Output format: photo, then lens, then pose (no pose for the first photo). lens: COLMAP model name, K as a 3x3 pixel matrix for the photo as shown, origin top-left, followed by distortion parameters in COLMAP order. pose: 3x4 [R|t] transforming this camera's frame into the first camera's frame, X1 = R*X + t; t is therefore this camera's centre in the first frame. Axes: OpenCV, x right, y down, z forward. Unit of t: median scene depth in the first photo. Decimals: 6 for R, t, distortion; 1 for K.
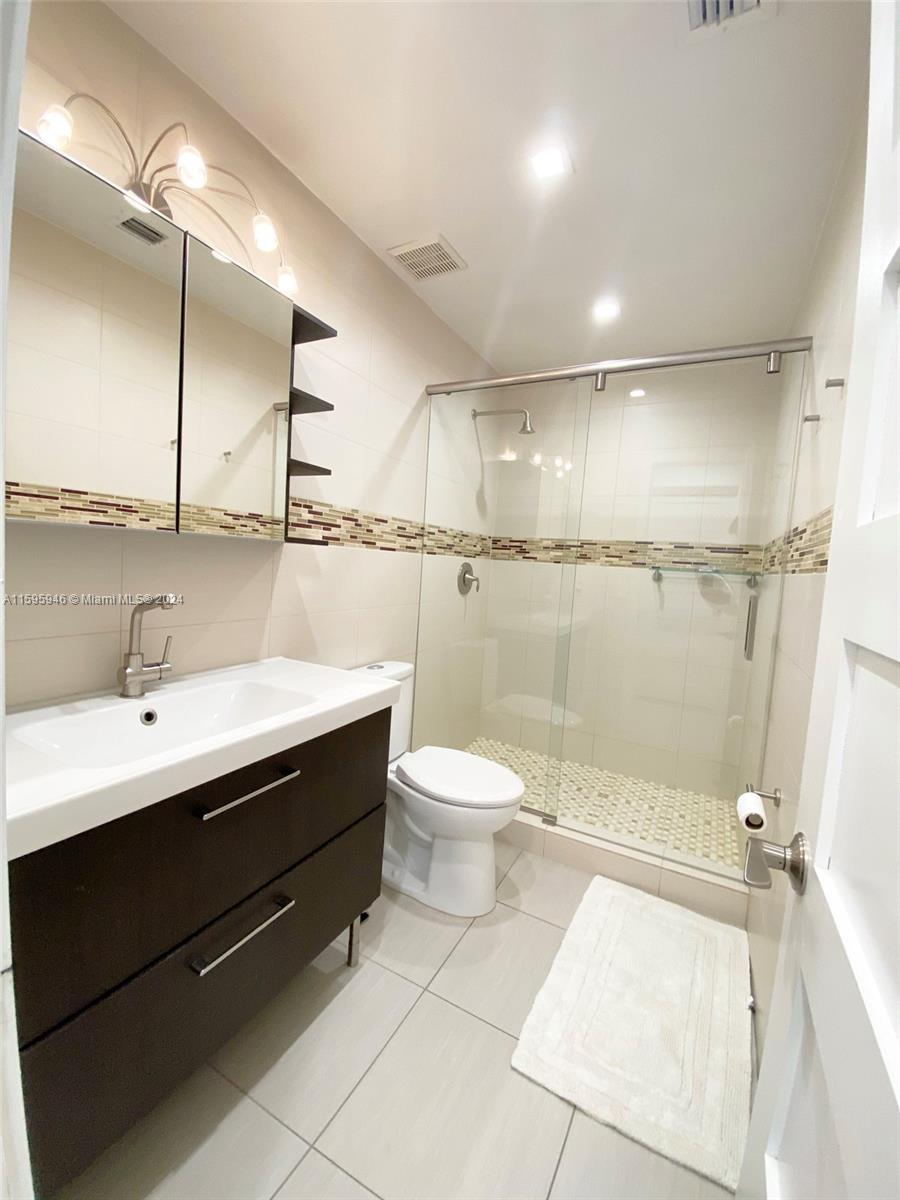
lens RADIAL K [[484.7, 0, 457.7], [0, 484.7, 594.7], [0, 0, 1]] dist [0.016483, -0.018024]
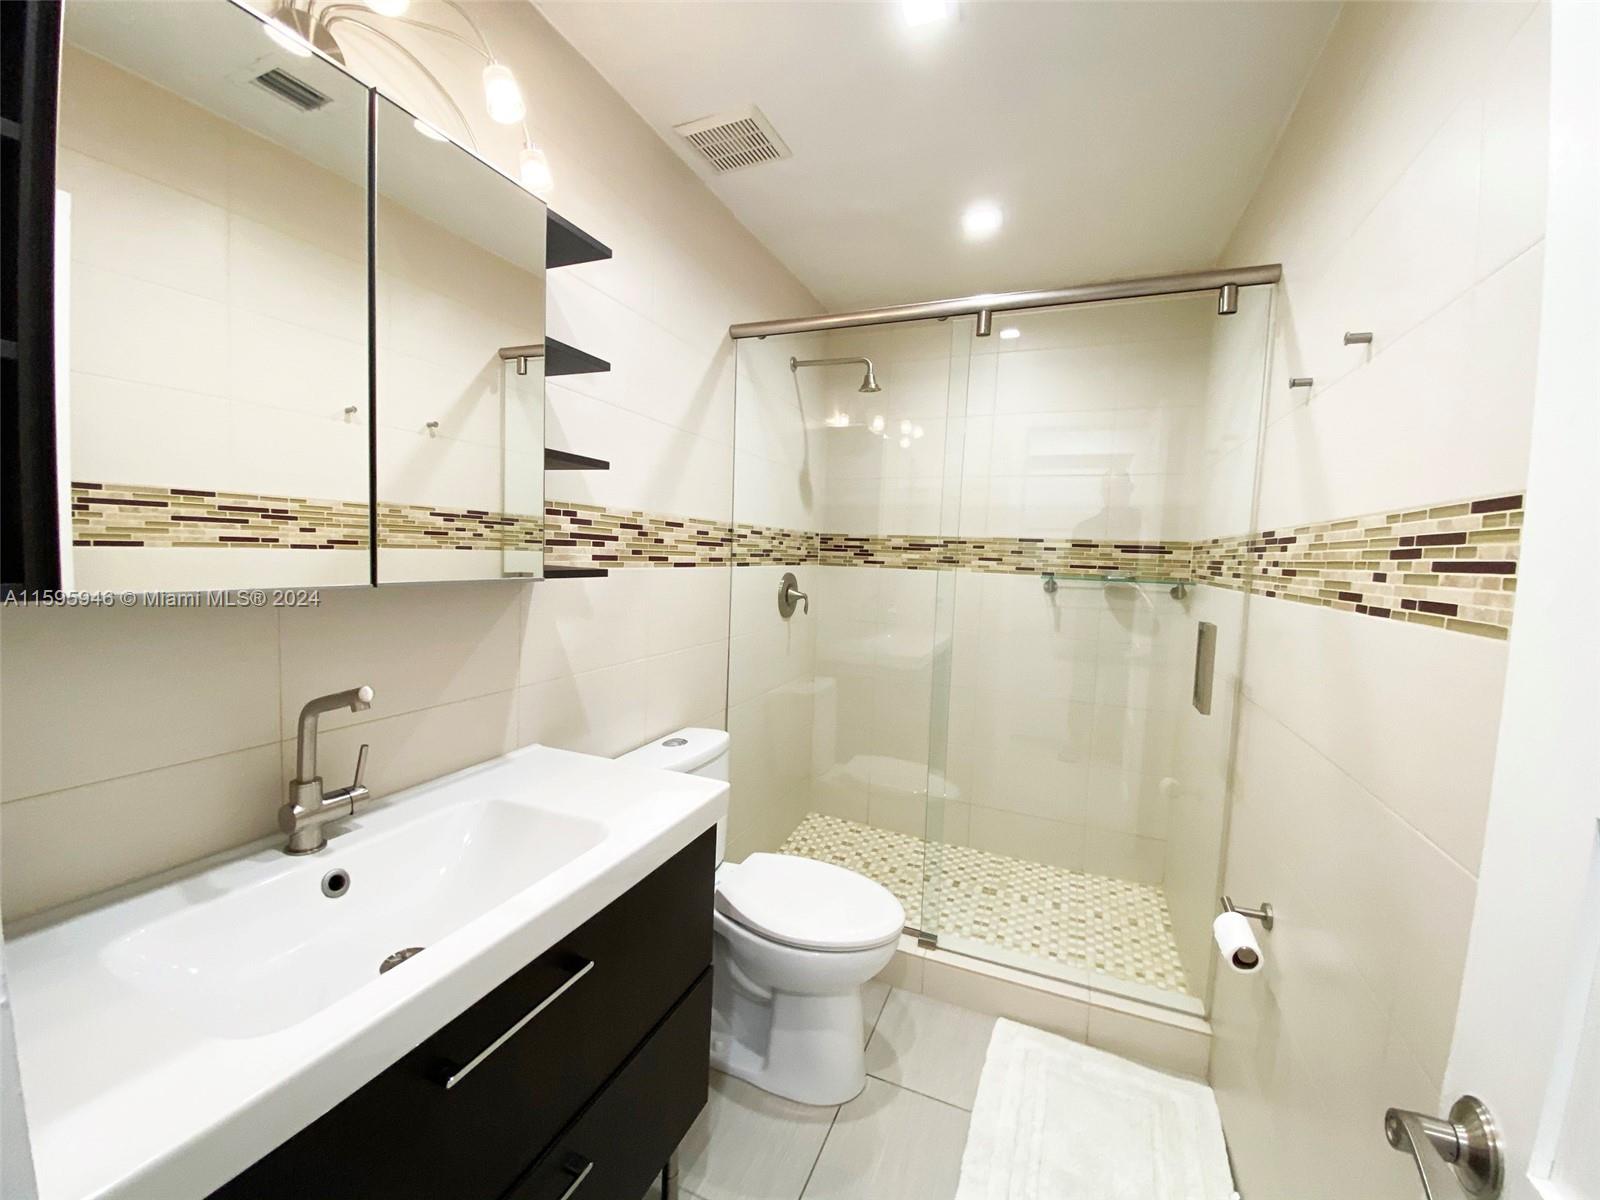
lens RADIAL K [[646.2, 0, 802.5], [0, 646.2, 599.1], [0, 0, 1]] dist [0.016483, -0.018024]
pose [[0.996140, -0.031868, 0.081784, -0.061828], [0.031090, 0.999459, 0.010763, -0.058176], [-0.082083, -0.008178, 0.996592, 0.083689]]
